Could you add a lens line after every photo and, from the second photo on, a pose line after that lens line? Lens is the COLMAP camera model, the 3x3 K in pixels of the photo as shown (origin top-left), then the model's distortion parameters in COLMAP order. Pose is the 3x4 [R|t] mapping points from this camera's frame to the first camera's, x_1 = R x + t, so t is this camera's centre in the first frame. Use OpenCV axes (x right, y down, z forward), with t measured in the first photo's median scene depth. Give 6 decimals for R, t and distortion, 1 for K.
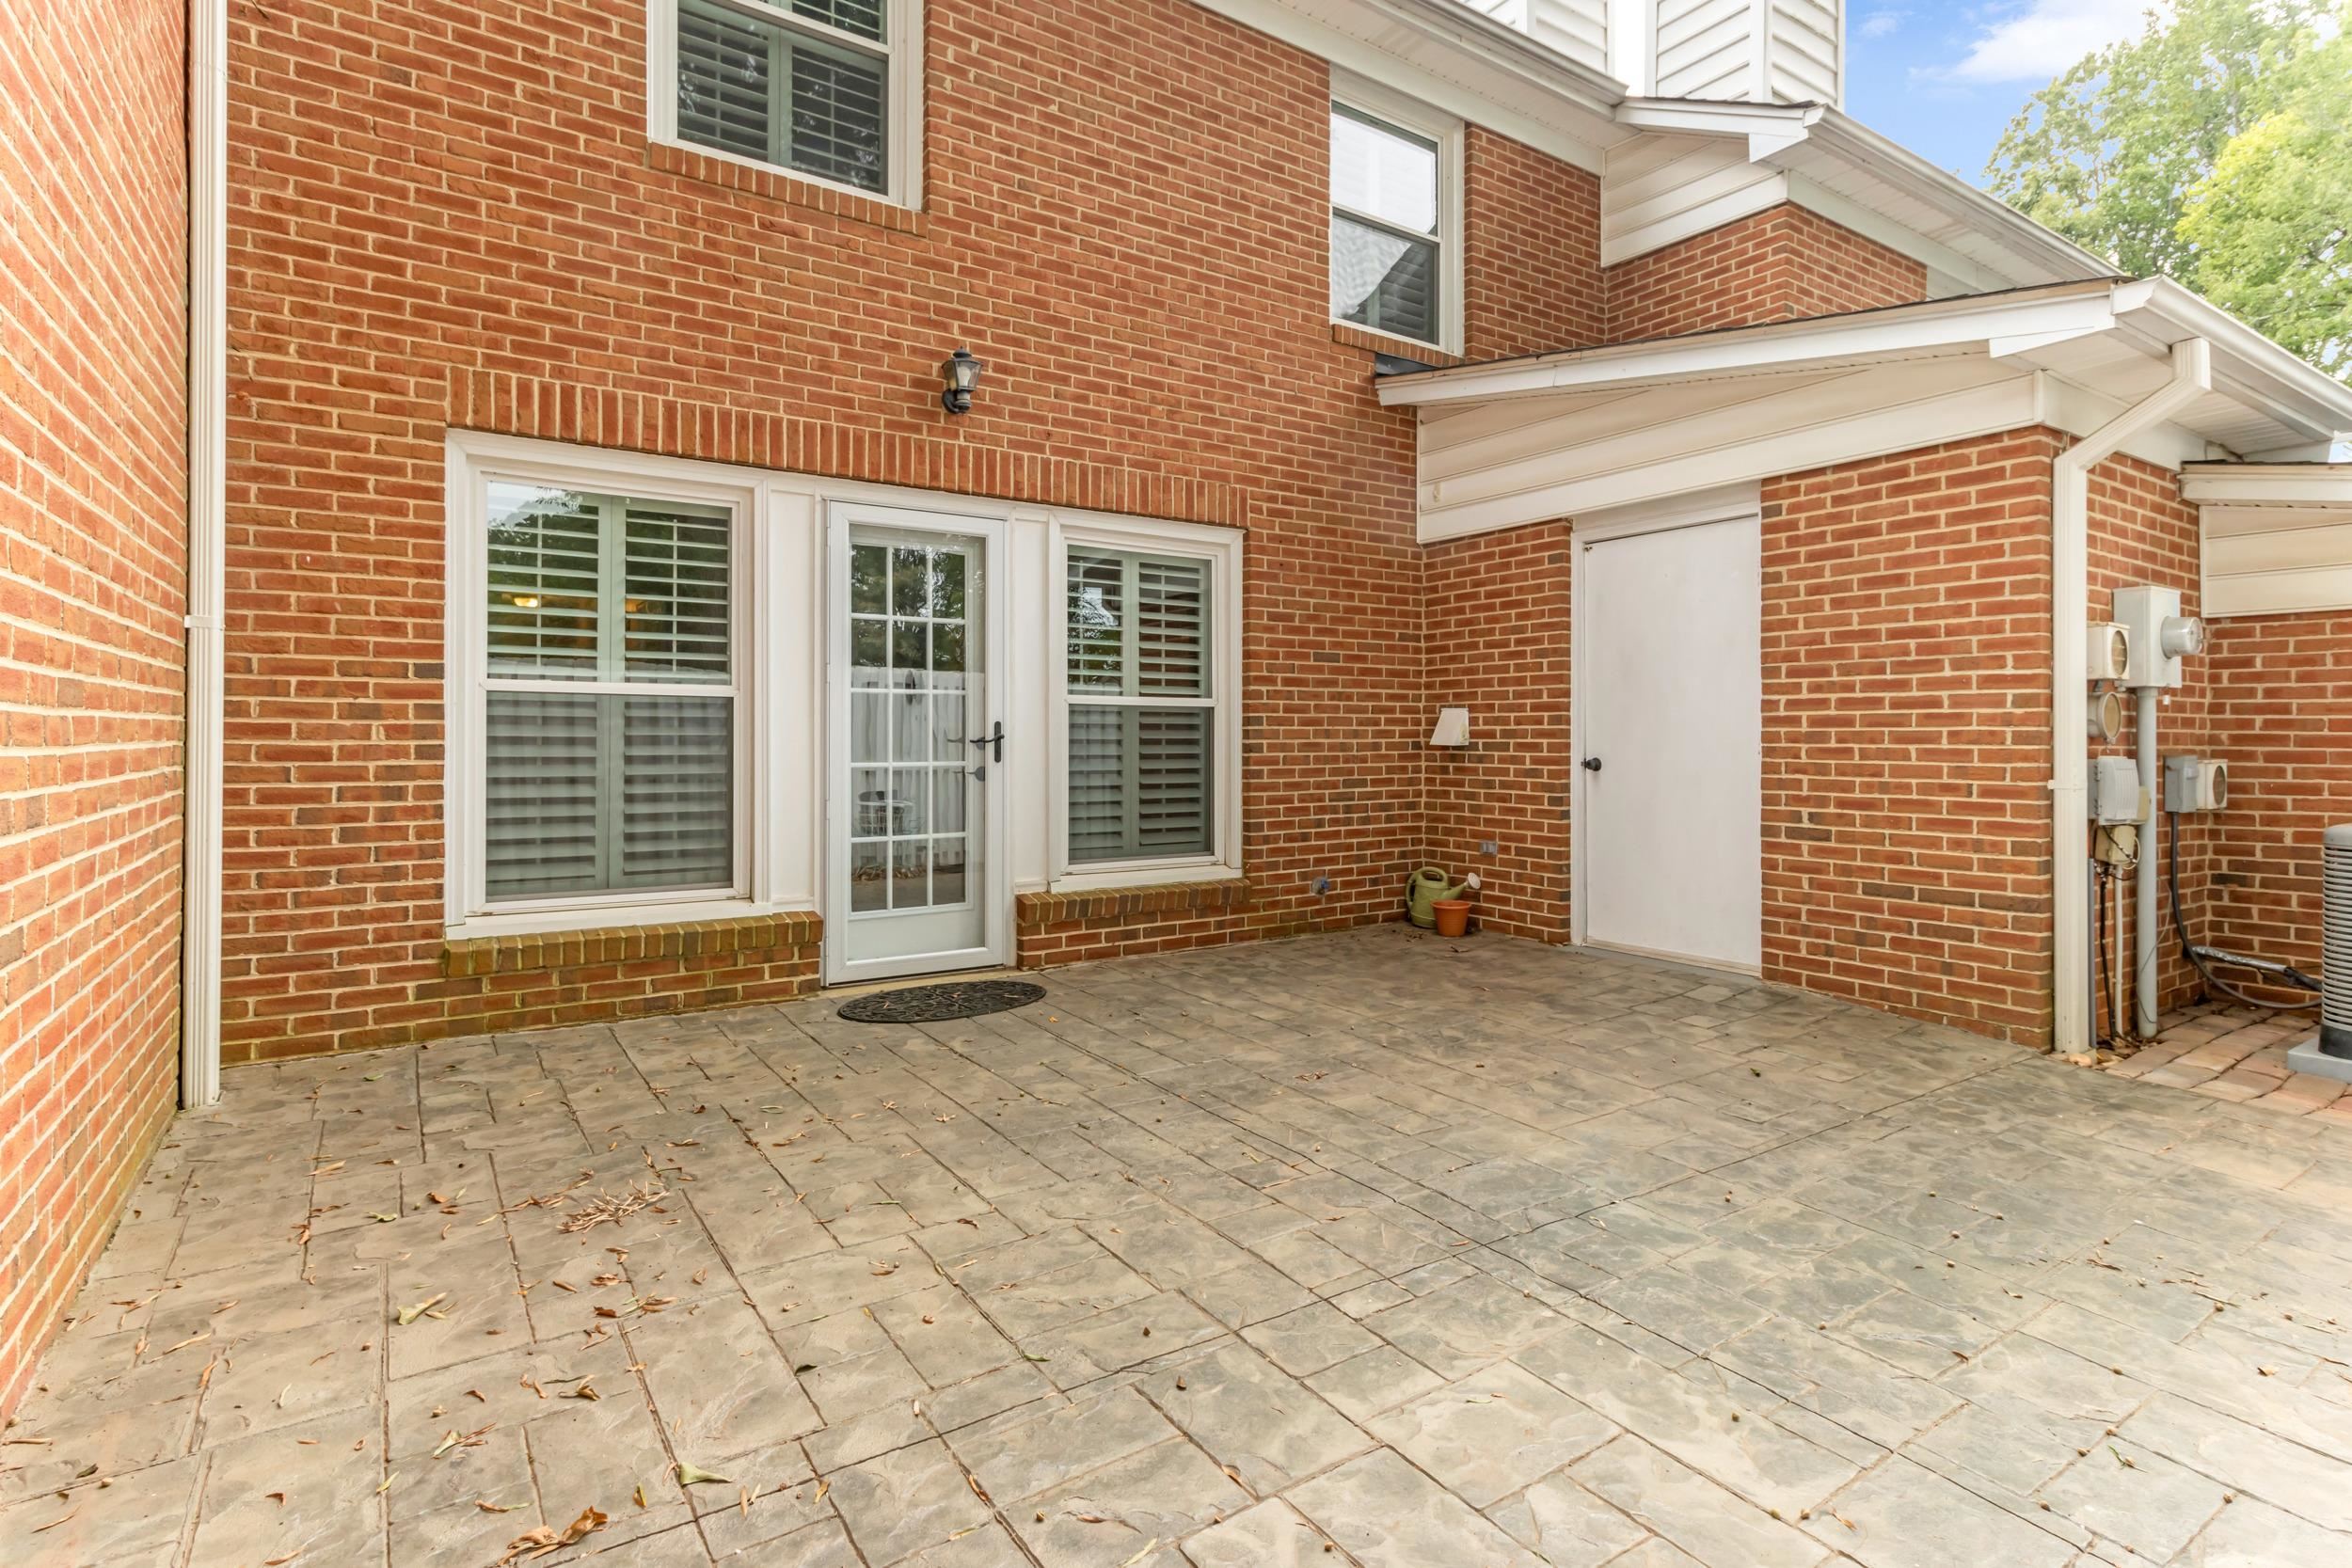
lens RADIAL K [[1144.9, 0, 1180.8], [0, 1144.9, 757.5], [0, 0, 1]] dist [0.000822, -0.000226]
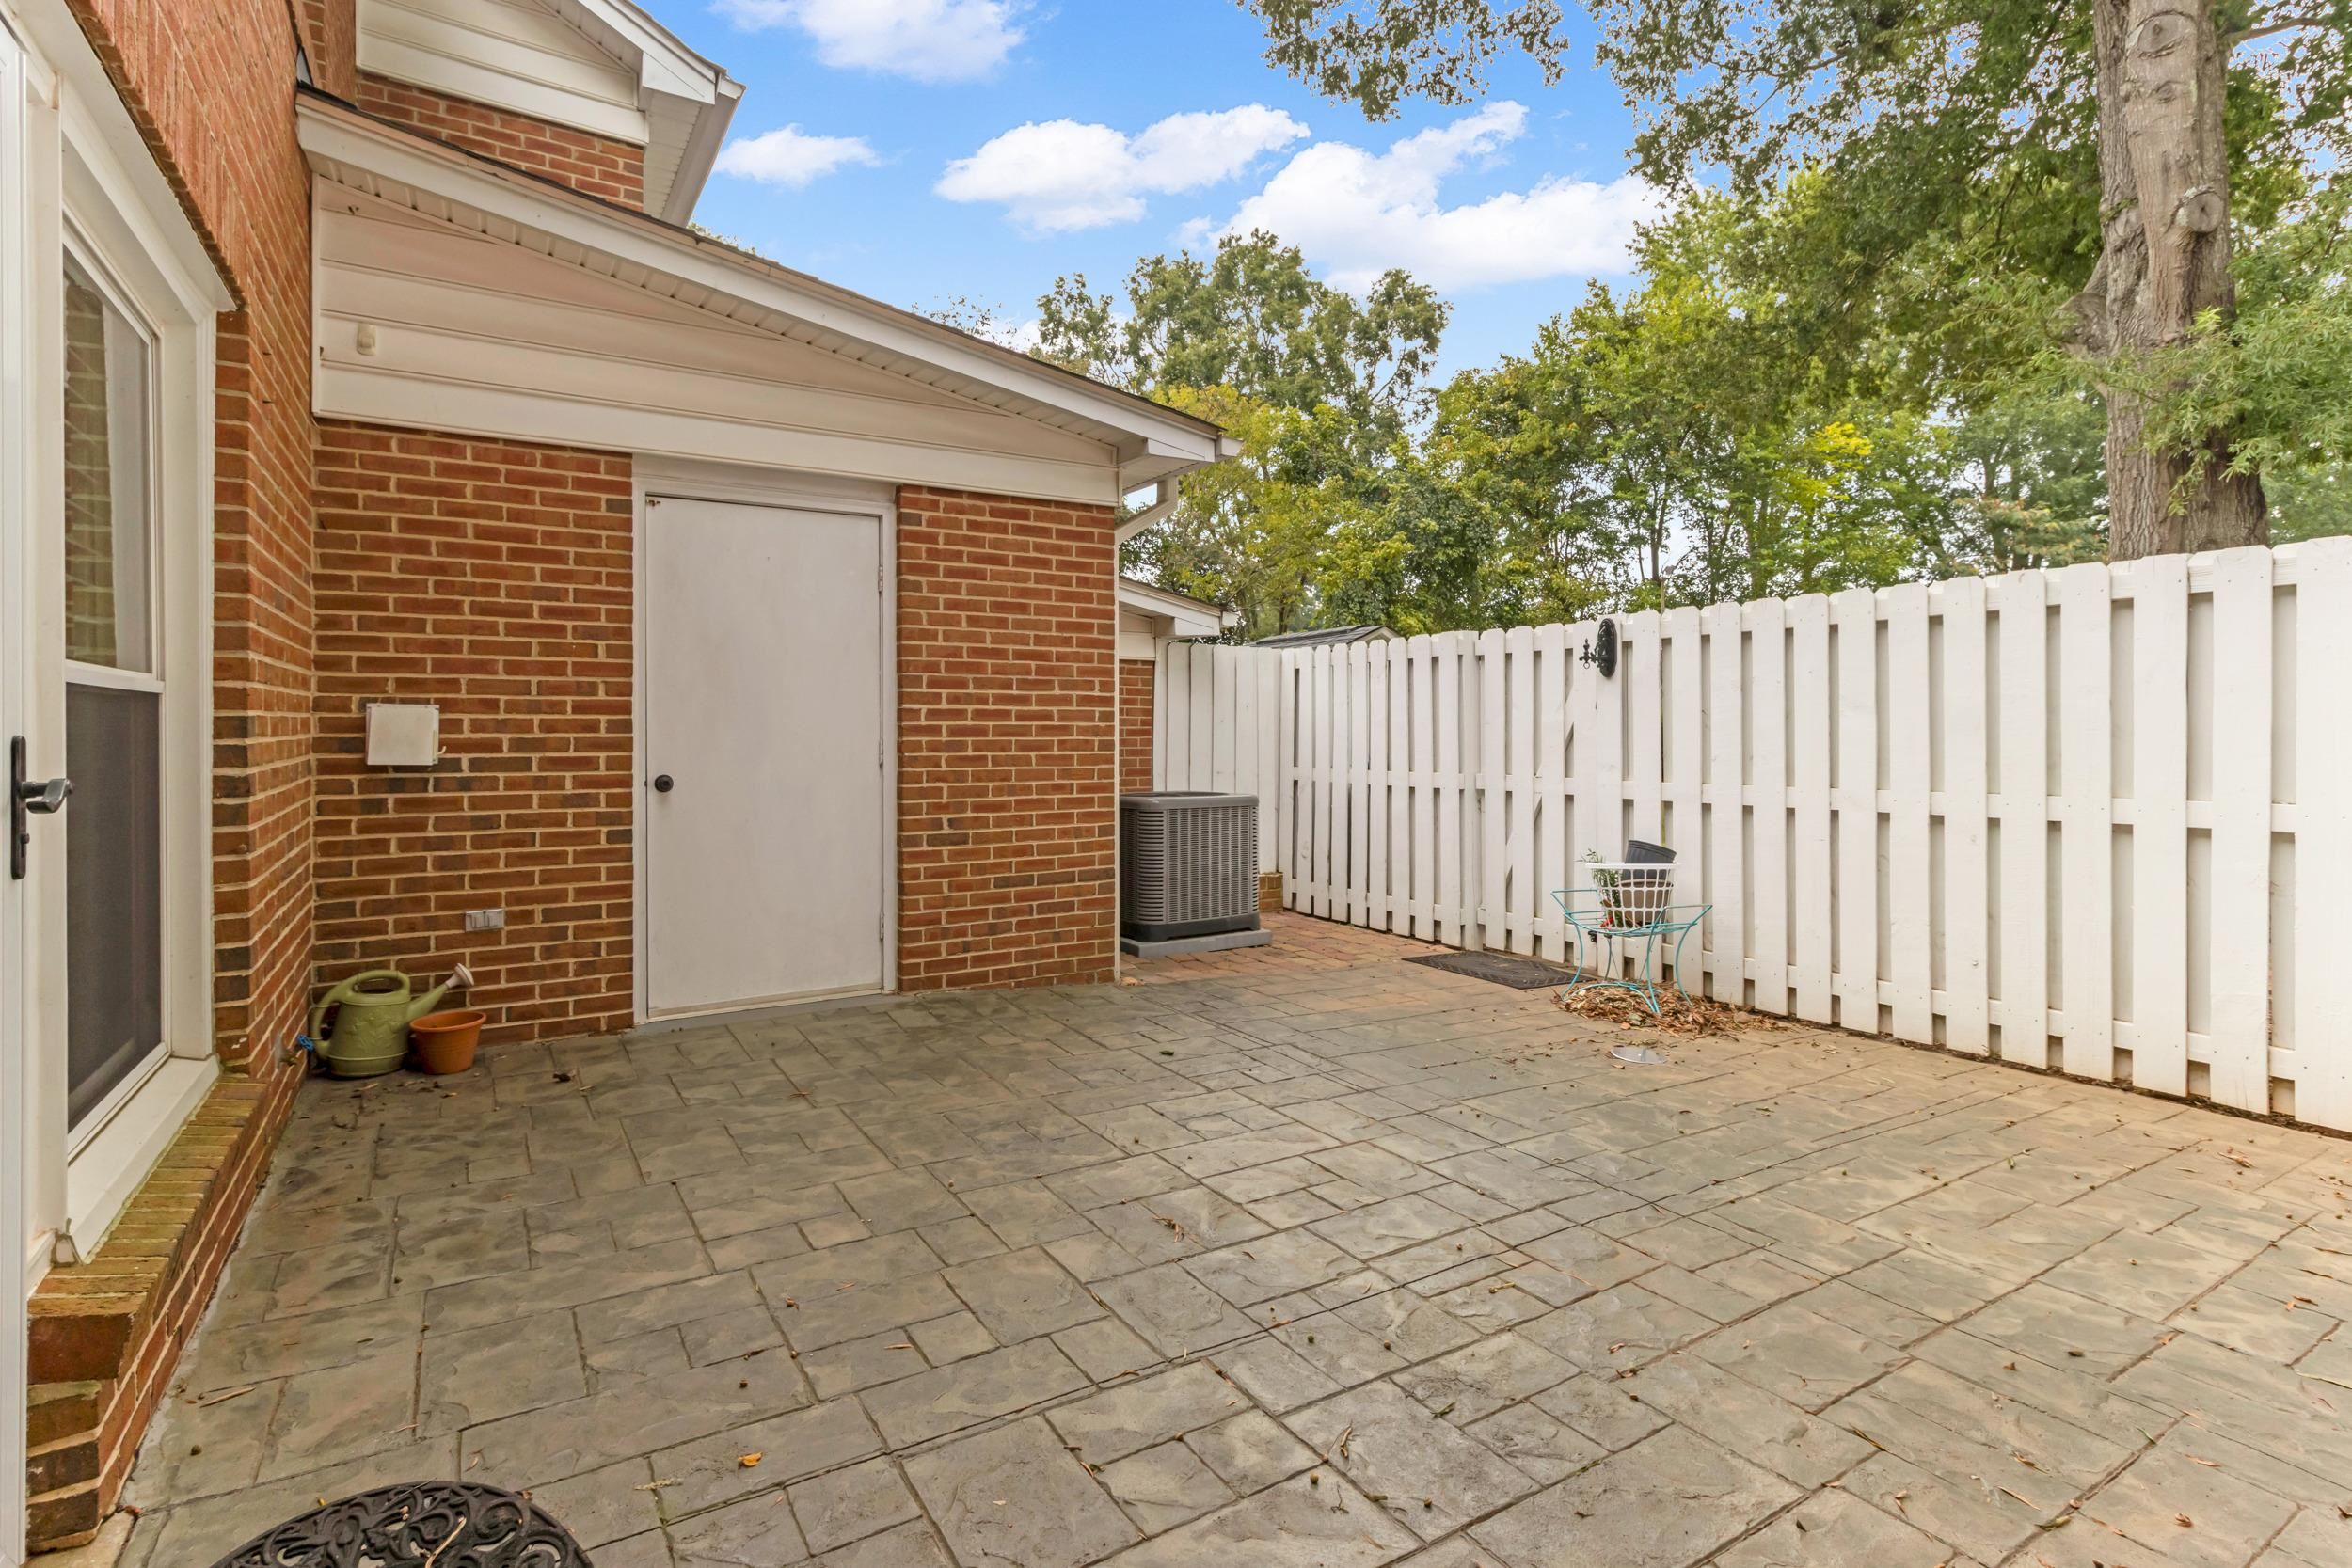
lens RADIAL K [[1138.7, 0, 1167.6], [0, 1138.7, 736.1], [0, 0, 1]] dist [0.010597, -0.000147]
pose [[0.040451, -0.007667, 0.999152, -0.474043], [0.018282, 0.999809, 0.006932, -0.030308], [-0.999014, 0.017986, 0.040584, 0.757008]]
